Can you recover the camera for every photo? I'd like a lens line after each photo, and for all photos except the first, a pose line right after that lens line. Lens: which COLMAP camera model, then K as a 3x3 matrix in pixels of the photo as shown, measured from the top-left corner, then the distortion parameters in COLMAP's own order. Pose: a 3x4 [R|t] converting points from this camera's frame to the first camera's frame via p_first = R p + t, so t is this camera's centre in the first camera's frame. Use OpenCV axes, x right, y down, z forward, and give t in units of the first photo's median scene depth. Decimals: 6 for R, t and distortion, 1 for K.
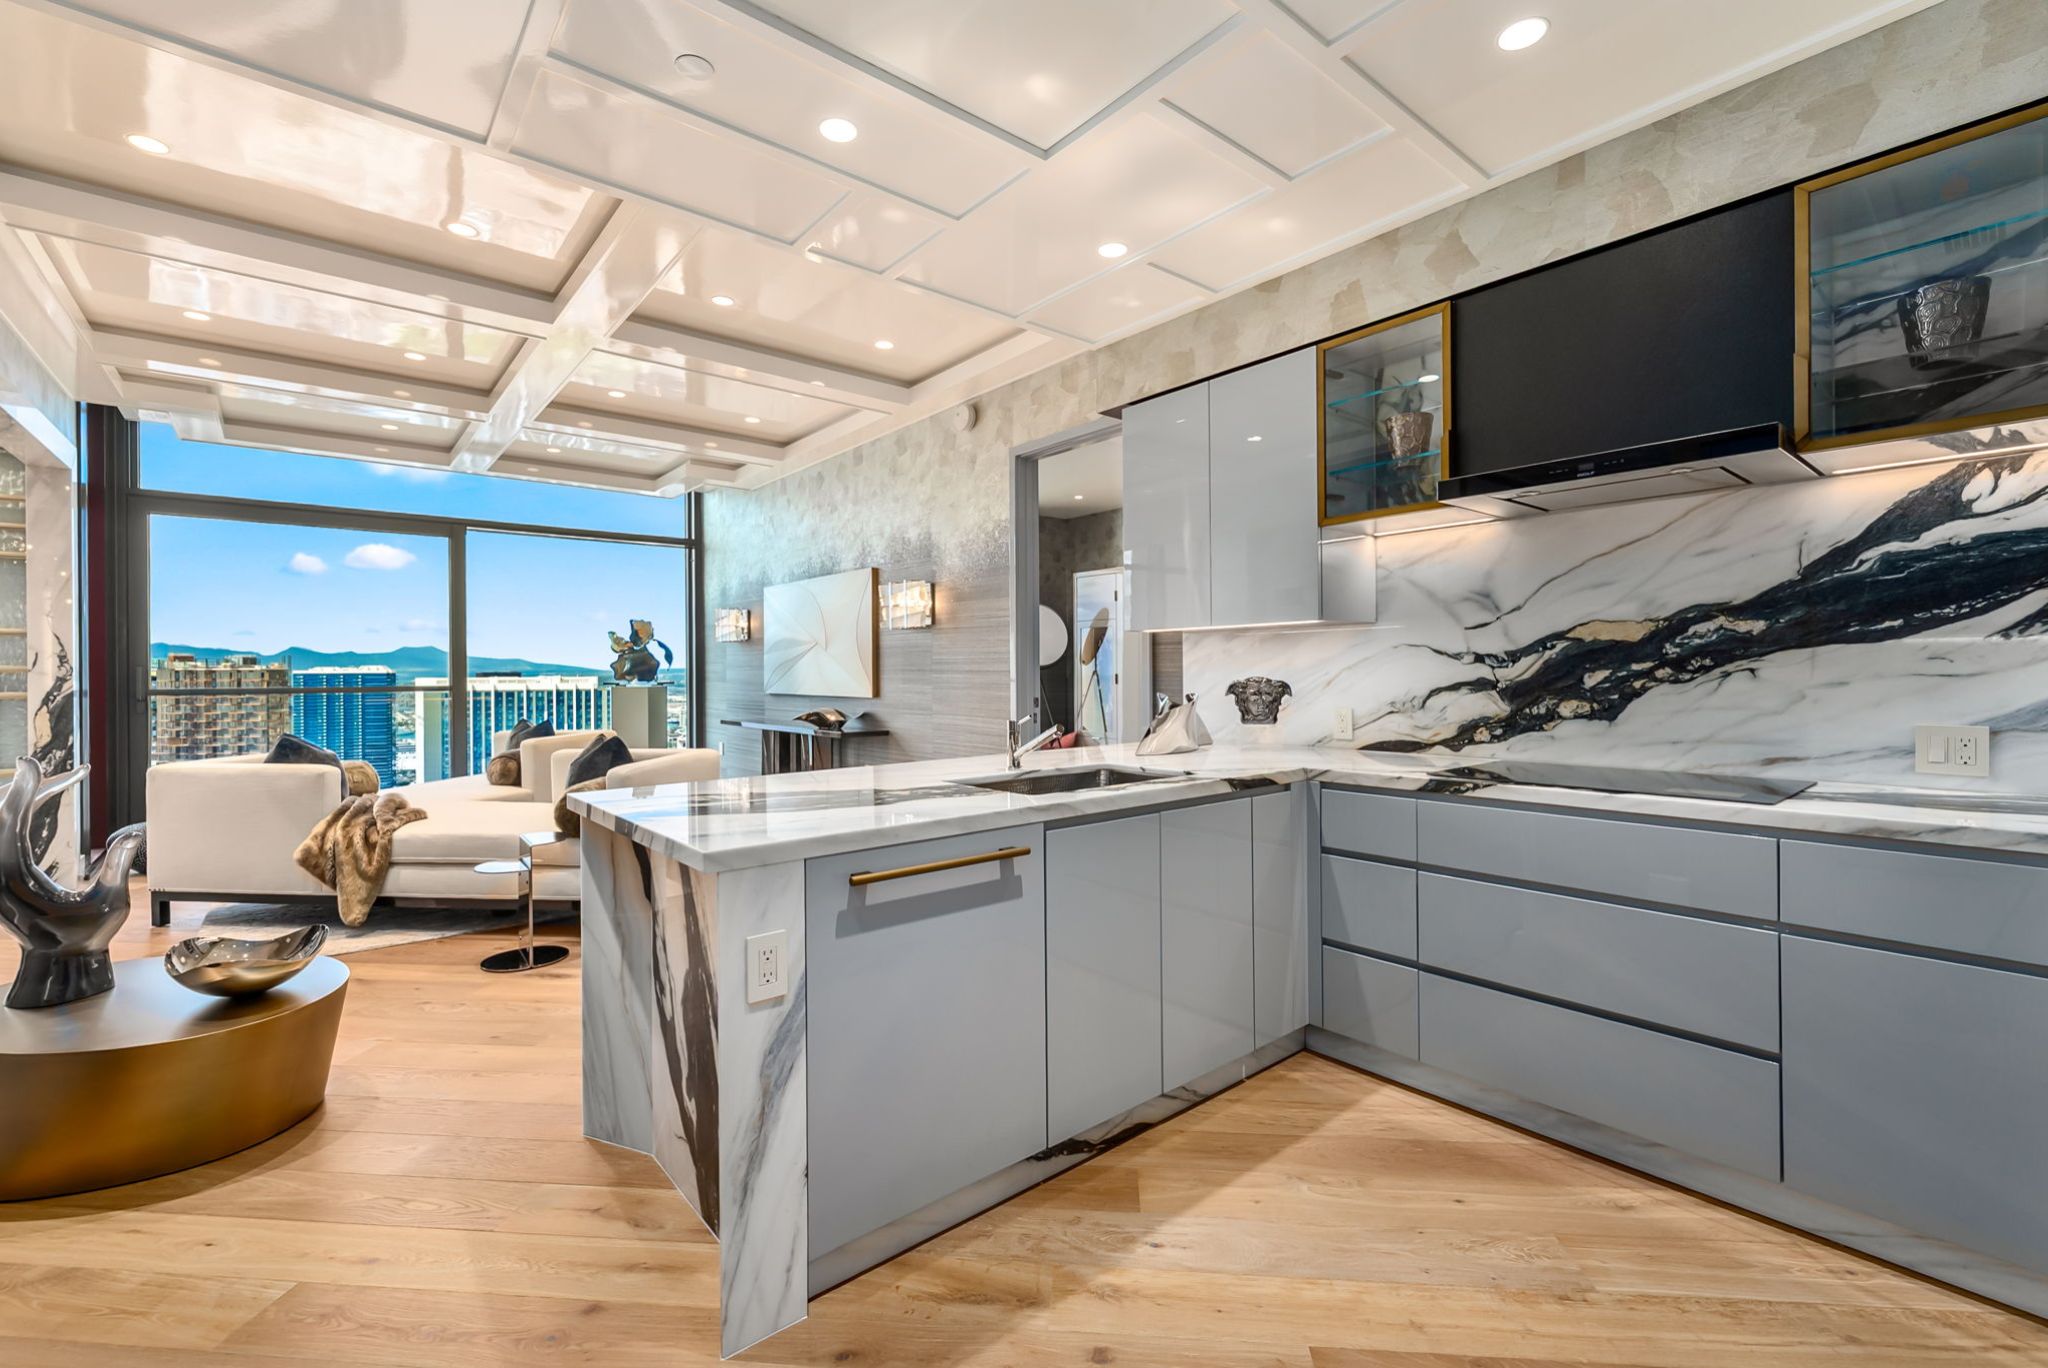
lens RADIAL K [[870.6, 0, 1024.4], [0, 870.6, 673.3], [0, 0, 1]] dist [0.005533, -0.002981]
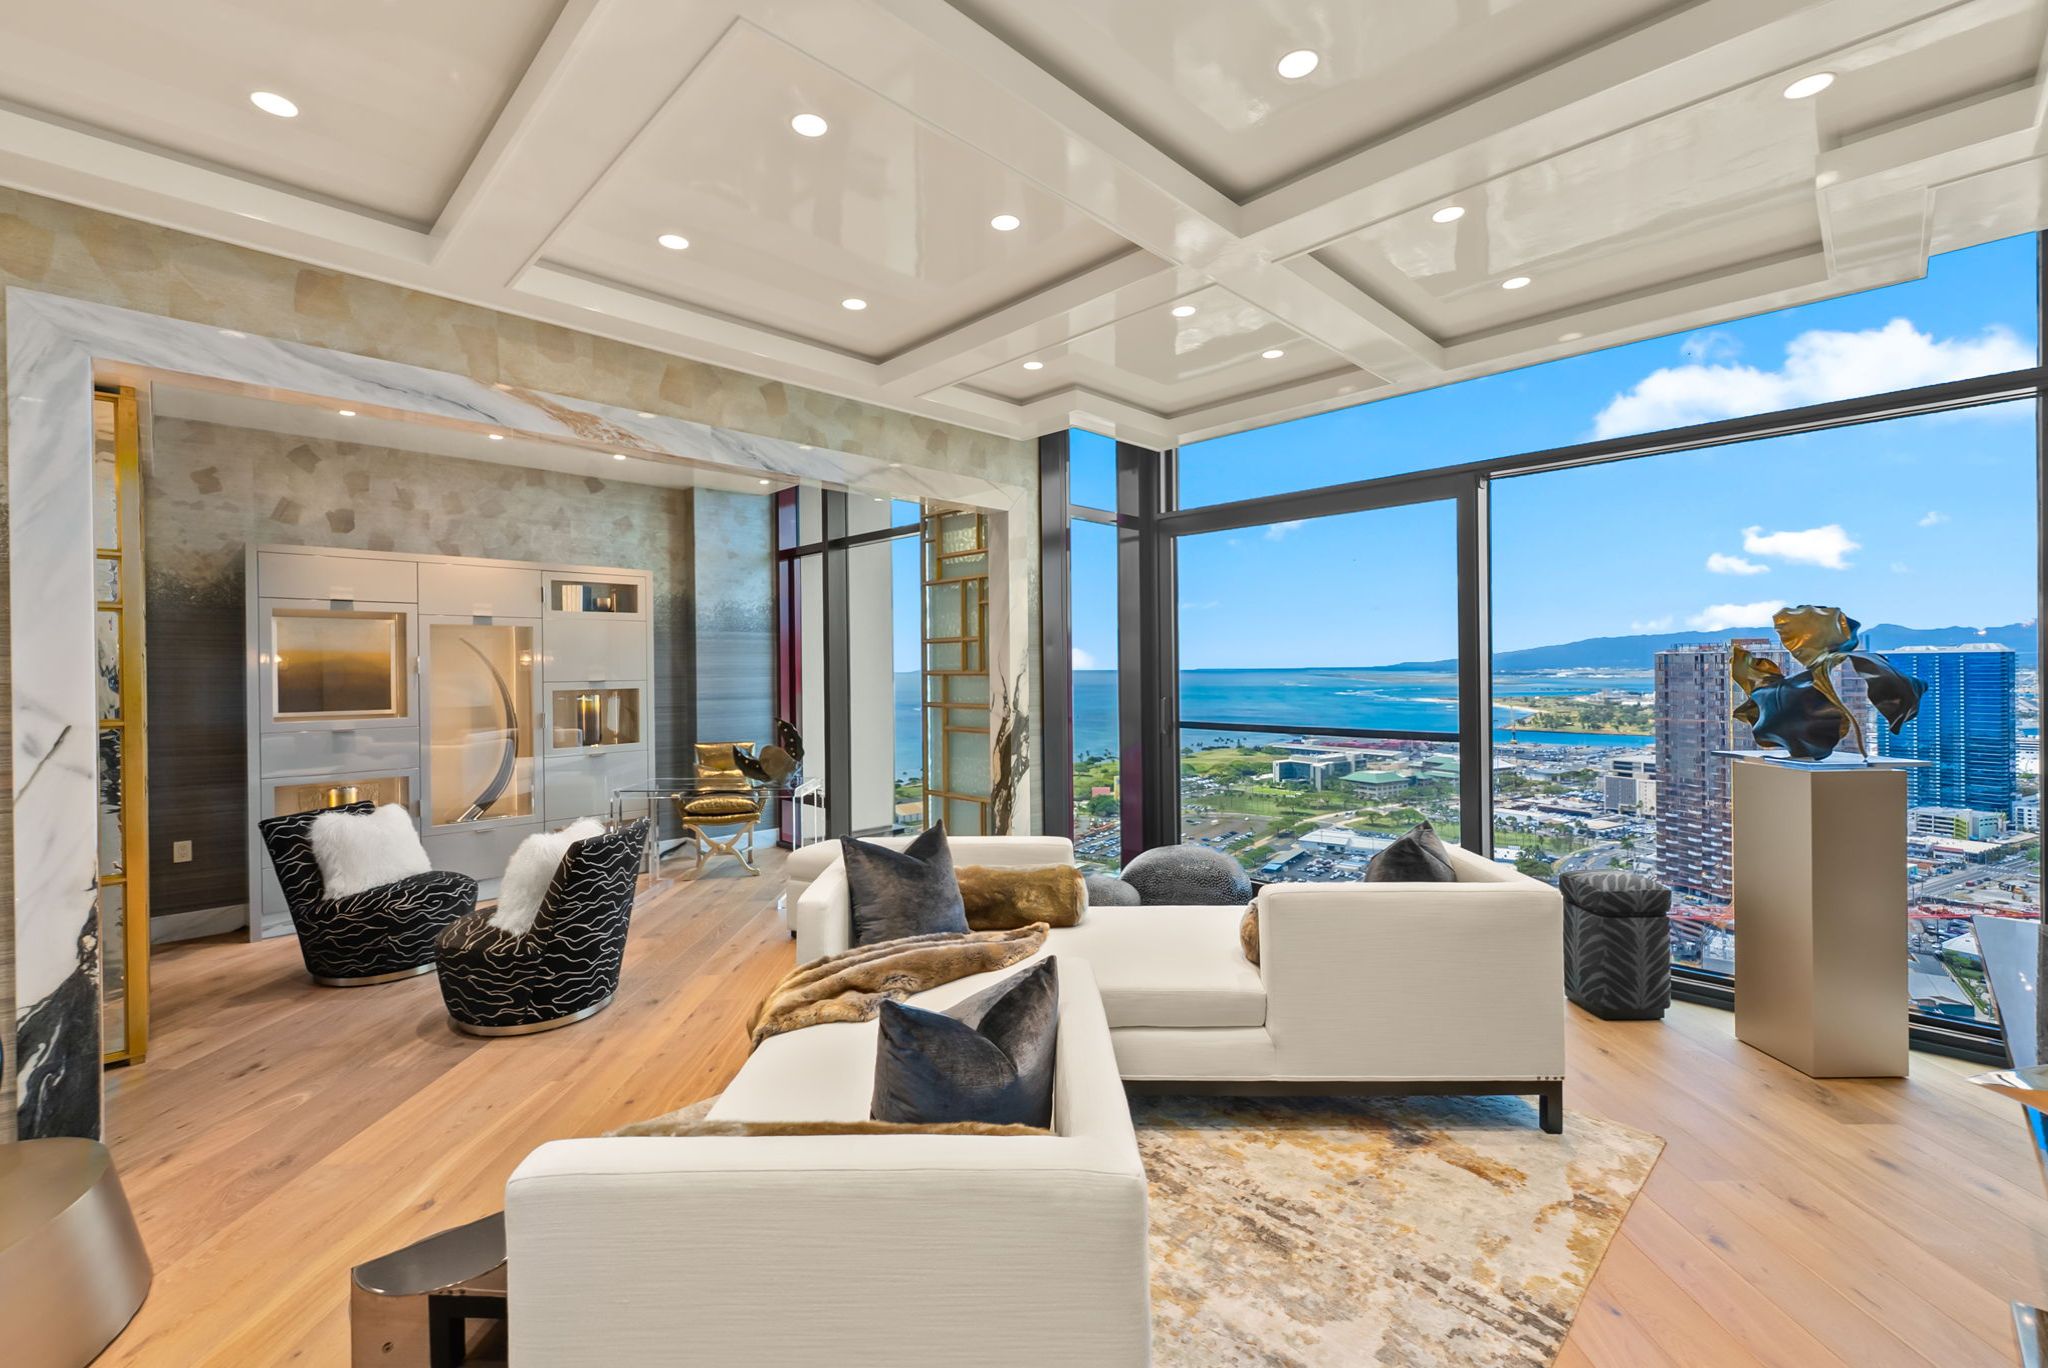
lens RADIAL K [[870.6, 0, 1022.5], [0, 870.6, 670.6], [0, 0, 1]] dist [0.005533, -0.002981]
pose [[0.087827, 0.013514, -0.996044, -0.136313], [0.007701, 0.999869, 0.014245, -0.111275], [0.996106, -0.008922, 0.087711, 1.571265]]
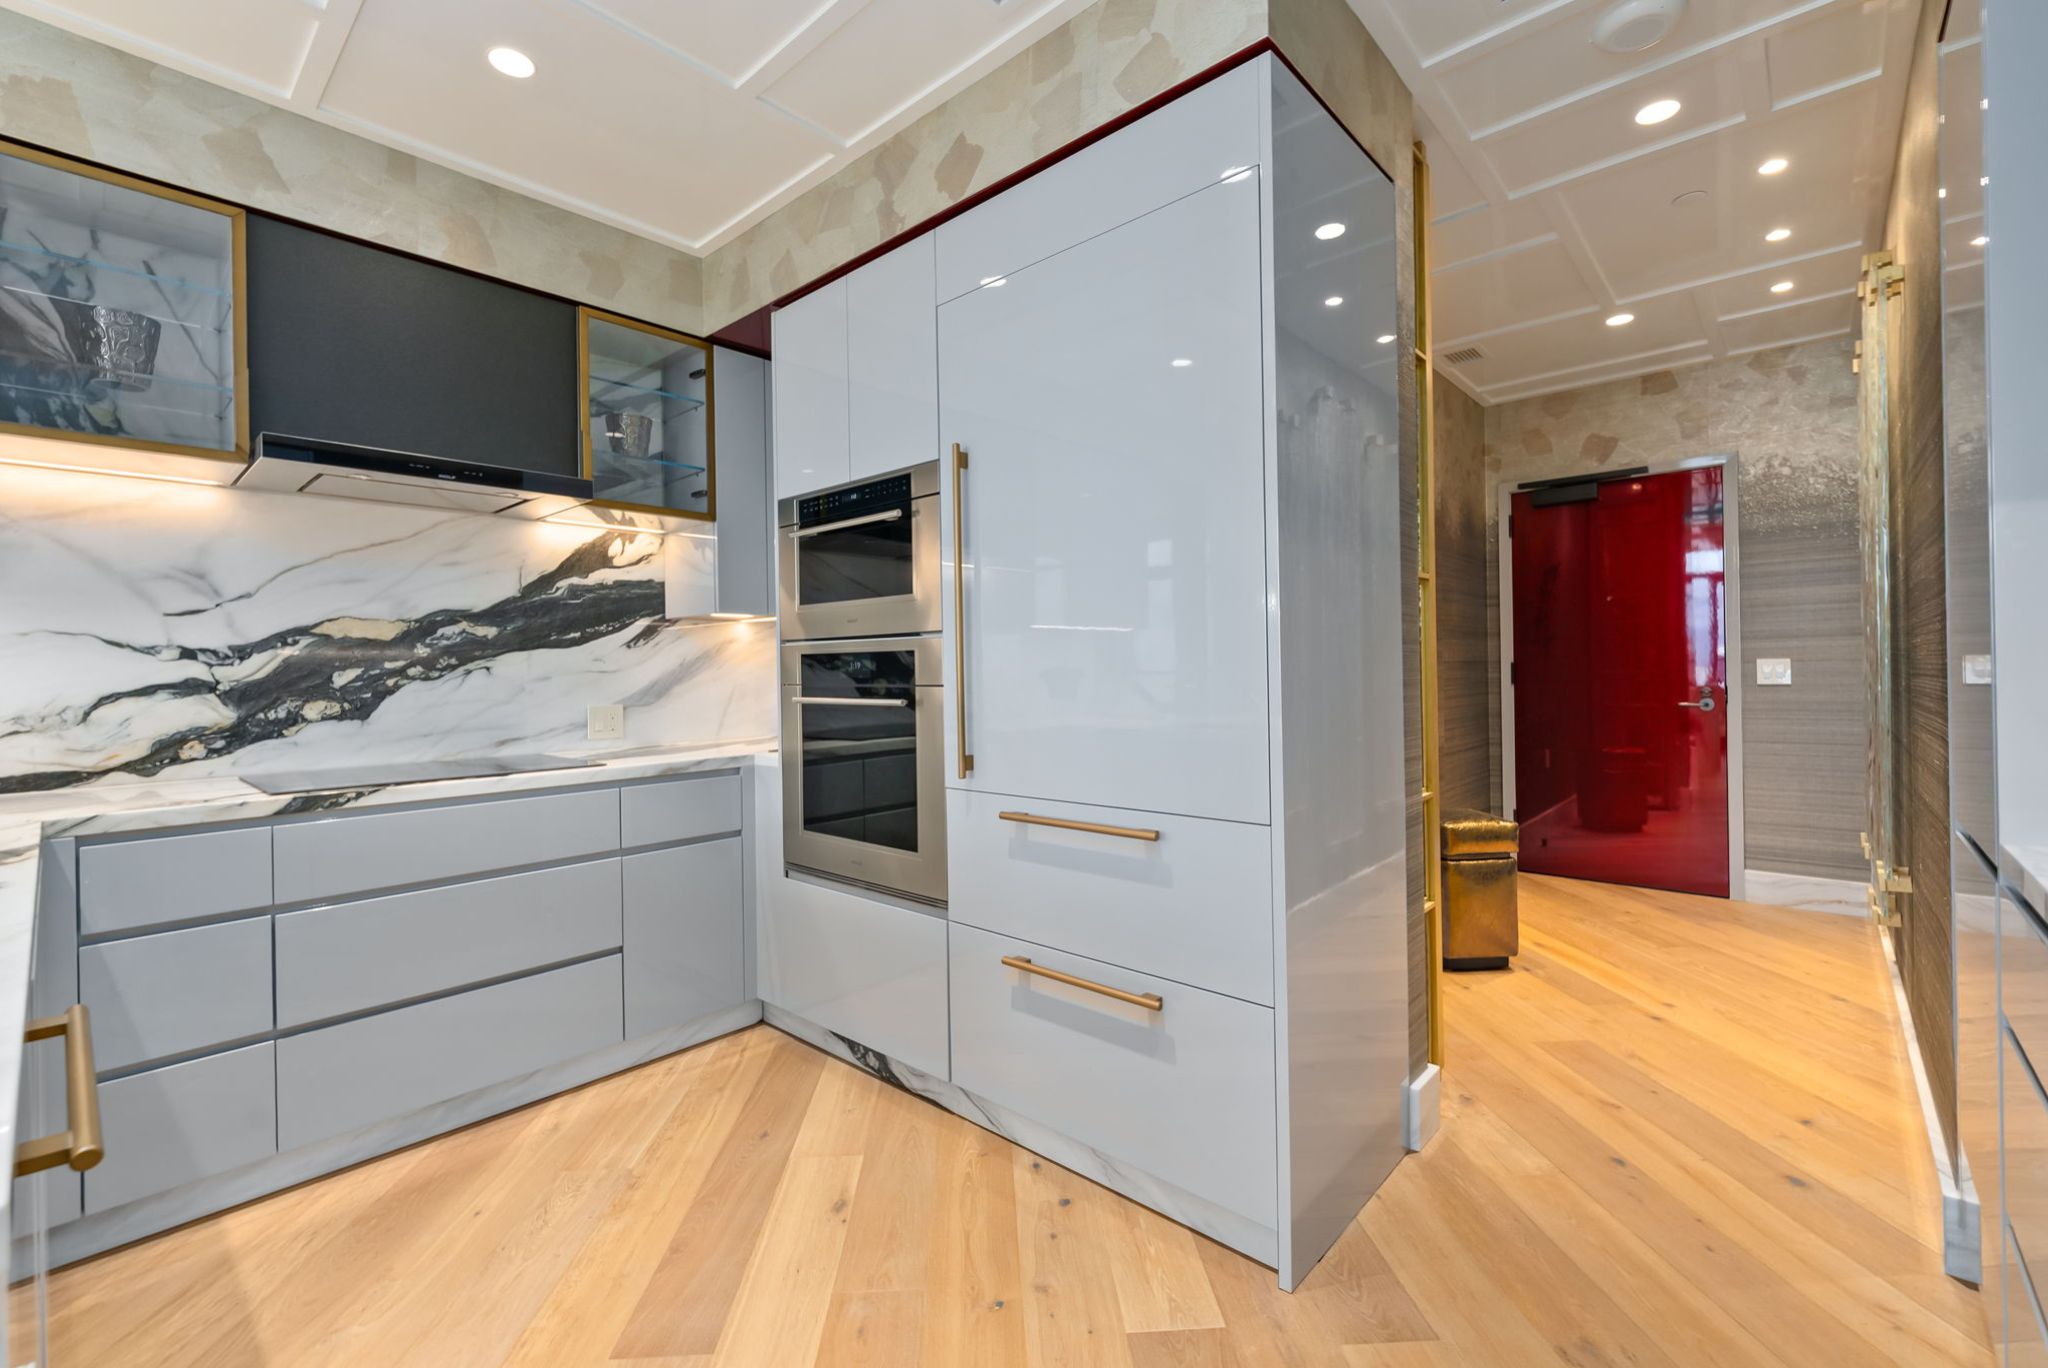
lens RADIAL K [[870.6, 0, 1018.4], [0, 870.6, 670.3], [0, 0, 1]] dist [0.005533, -0.002981]
pose [[-0.146579, 0.011292, 0.989135, -0.375783], [0.018545, 0.999790, -0.008666, 0.018971], [-0.989025, 0.017074, -0.146757, 0.374876]]
